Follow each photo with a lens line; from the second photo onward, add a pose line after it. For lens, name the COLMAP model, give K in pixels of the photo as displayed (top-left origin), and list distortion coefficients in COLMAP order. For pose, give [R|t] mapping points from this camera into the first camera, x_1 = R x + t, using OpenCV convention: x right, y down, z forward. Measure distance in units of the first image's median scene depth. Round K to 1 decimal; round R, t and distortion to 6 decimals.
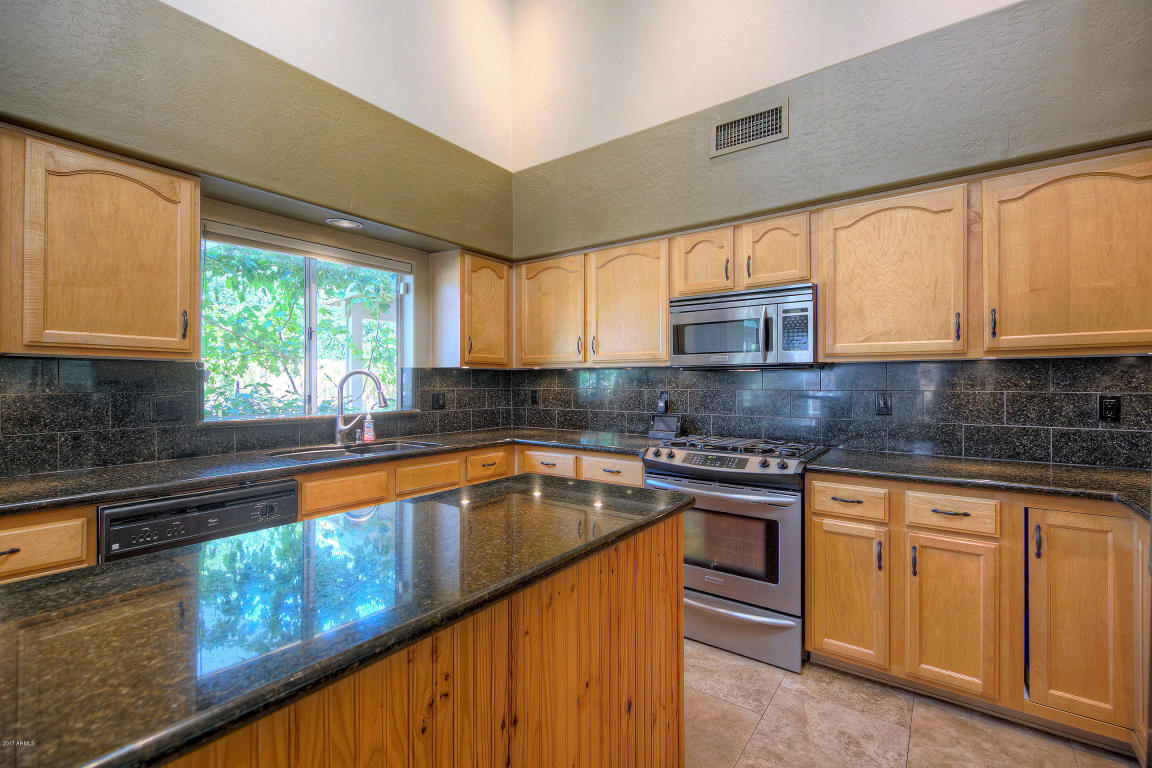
lens RADIAL K [[509.0, 0, 573.4], [0, 509.0, 382.0], [0, 0, 1]] dist [0.012326, -0.004017]
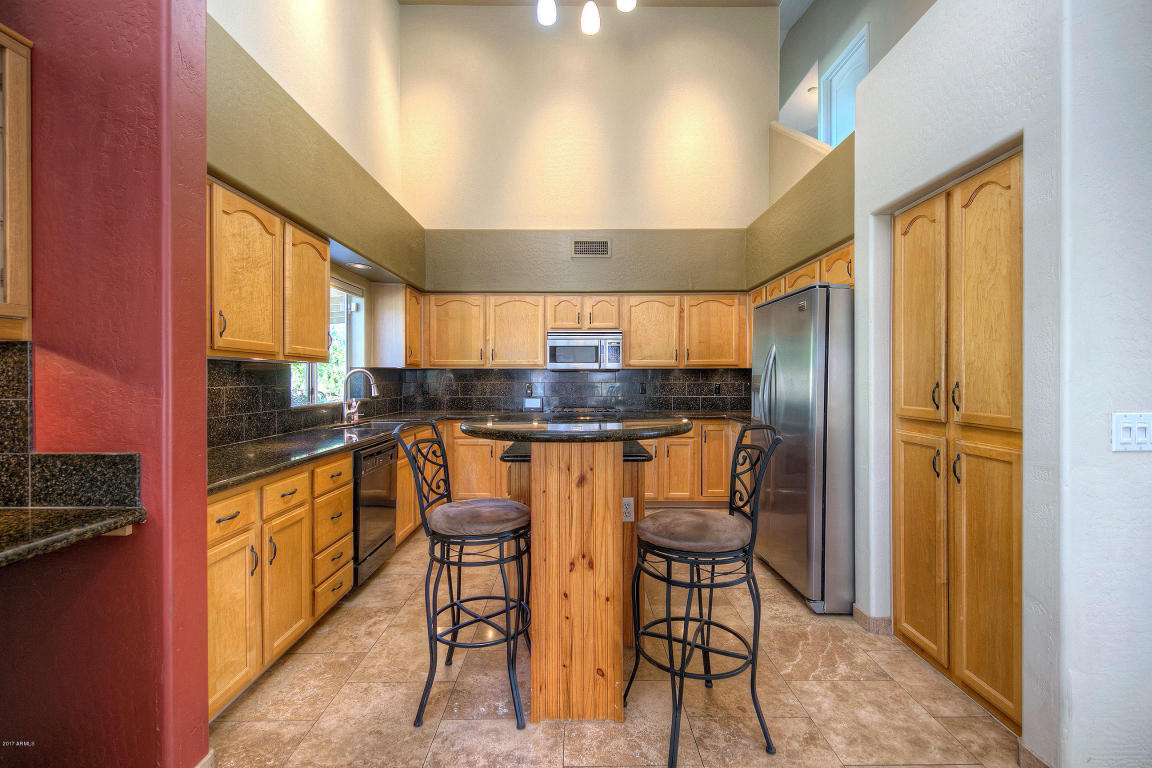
lens RADIAL K [[509.0, 0, 577.7], [0, 509.0, 375.9], [0, 0, 1]] dist [0.012326, -0.004017]
pose [[0.801649, 0.002526, 0.597790, -0.916731], [-0.000263, 0.999992, -0.003873, -0.000305], [-0.597796, 0.002948, 0.801643, -0.556368]]
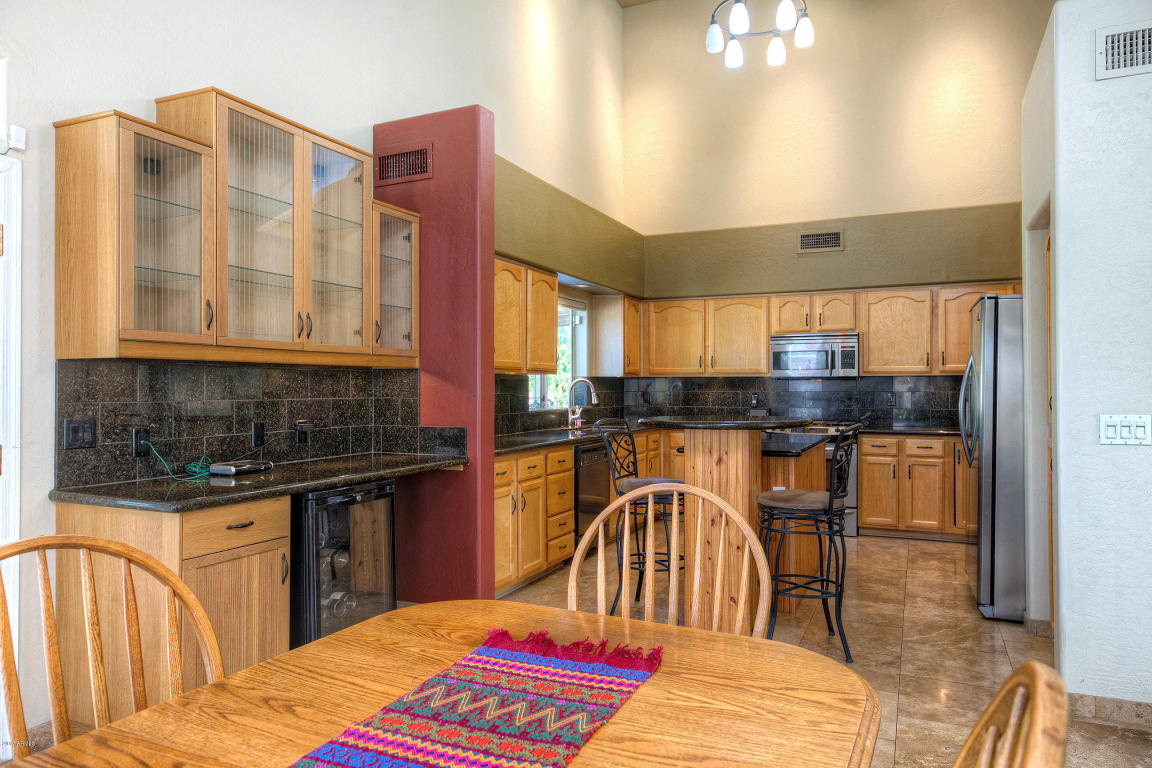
lens RADIAL K [[749.9, 0, 572.7], [0, 749.9, 385.1], [0, 0, 1]] dist [0.003140, 0.002037]
pose [[0.978434, 0.000788, 0.206560, -1.077013], [-0.000590, 0.999999, -0.001017, -0.003278], [-0.206561, 0.000873, 0.978433, -1.406629]]
